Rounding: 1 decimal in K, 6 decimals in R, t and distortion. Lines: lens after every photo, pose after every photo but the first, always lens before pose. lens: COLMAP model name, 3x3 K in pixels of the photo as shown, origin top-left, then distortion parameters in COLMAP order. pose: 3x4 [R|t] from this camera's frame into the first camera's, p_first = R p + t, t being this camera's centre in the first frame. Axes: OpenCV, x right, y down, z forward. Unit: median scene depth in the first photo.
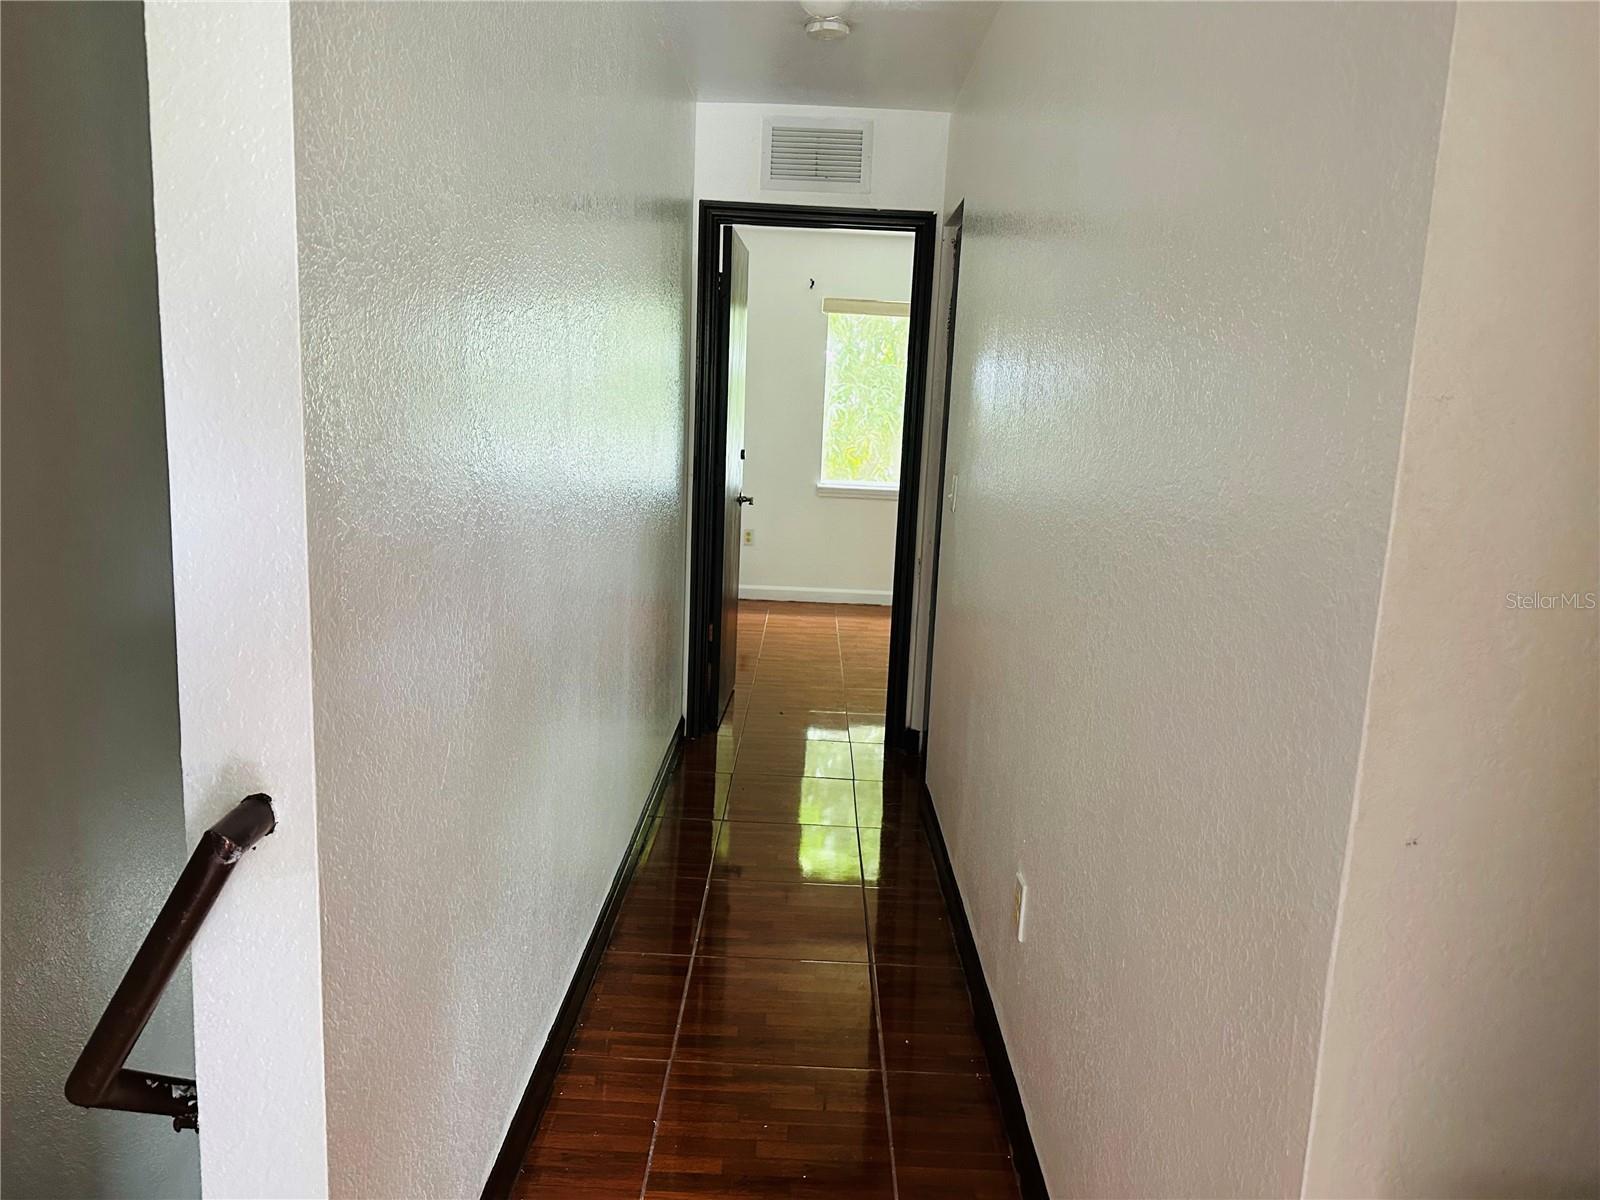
lens RADIAL K [[1129.5, 0, 804.3], [0, 1129.5, 611.4], [0, 0, 1]] dist [0.042002, -0.053444]
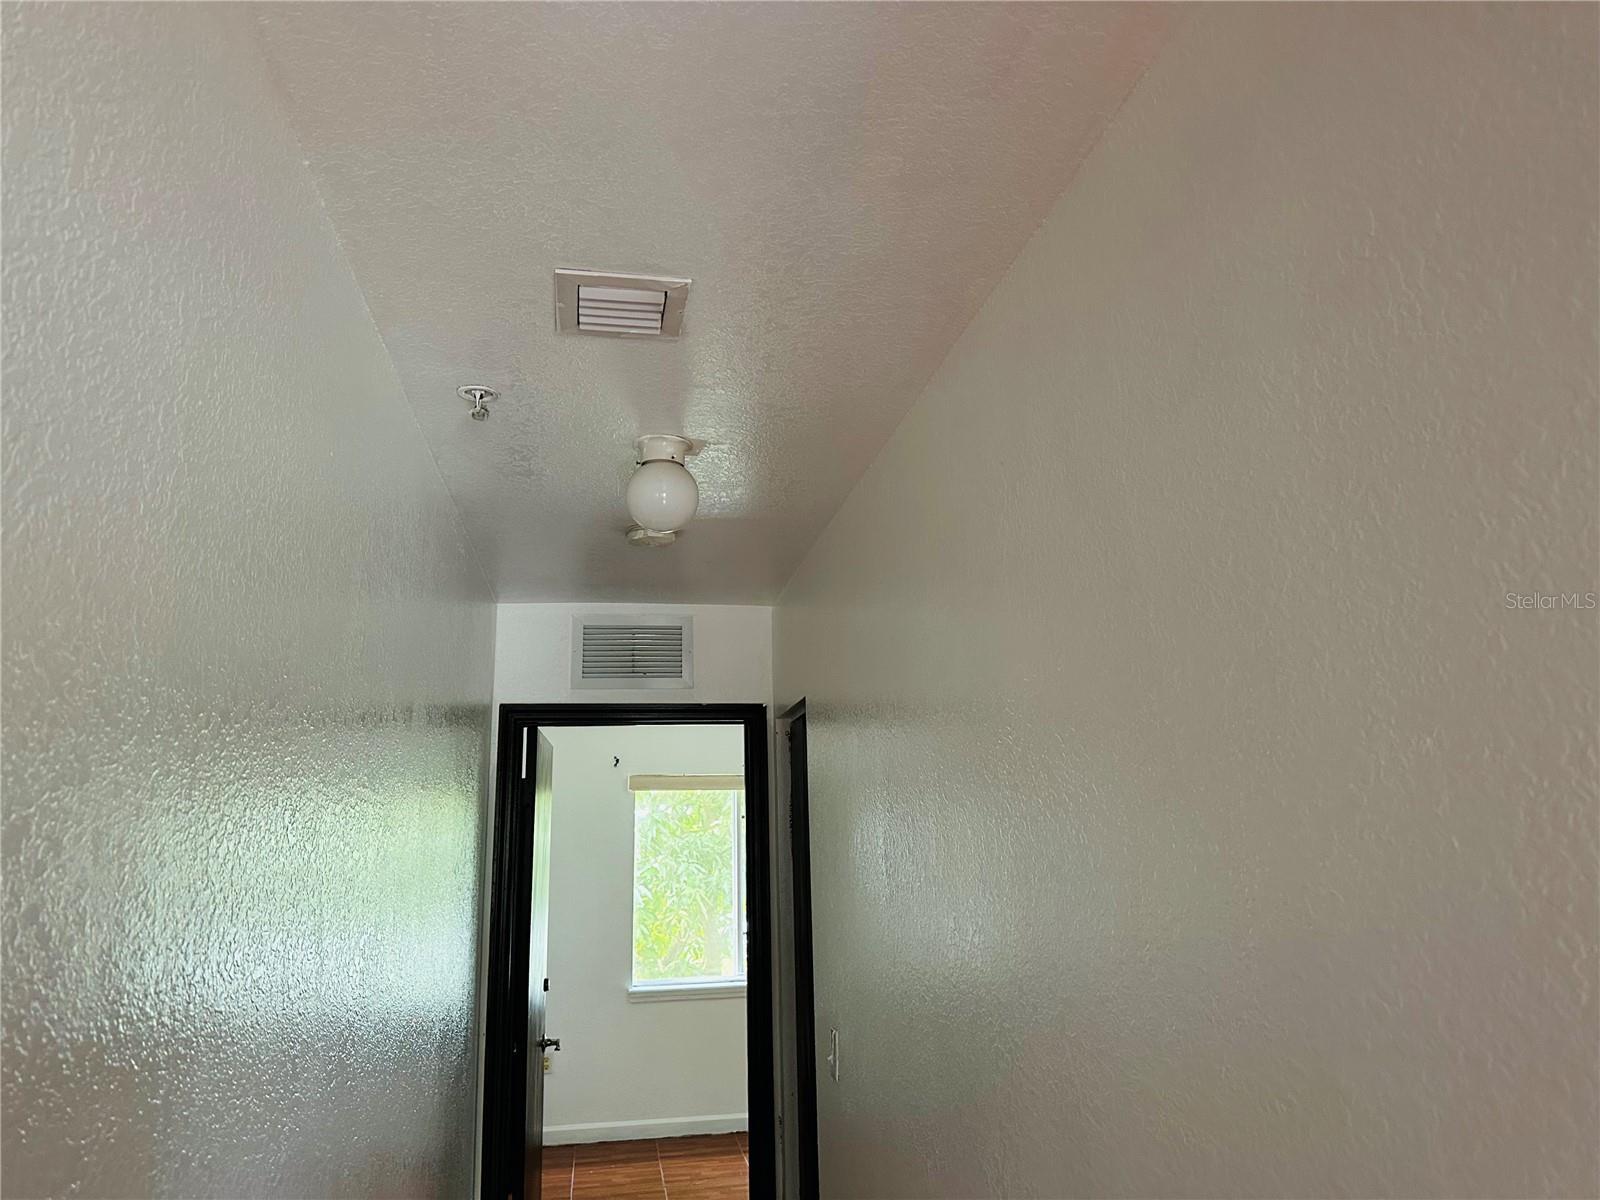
lens RADIAL K [[1129.5, 0, 809.6], [0, 1129.5, 585.8], [0, 0, 1]] dist [0.042002, -0.053444]
pose [[0.981297, -0.026413, 0.190680, -0.020766], [0.100615, 0.914842, -0.391076, -0.073967], [-0.164113, 0.402947, 0.900389, 0.122477]]
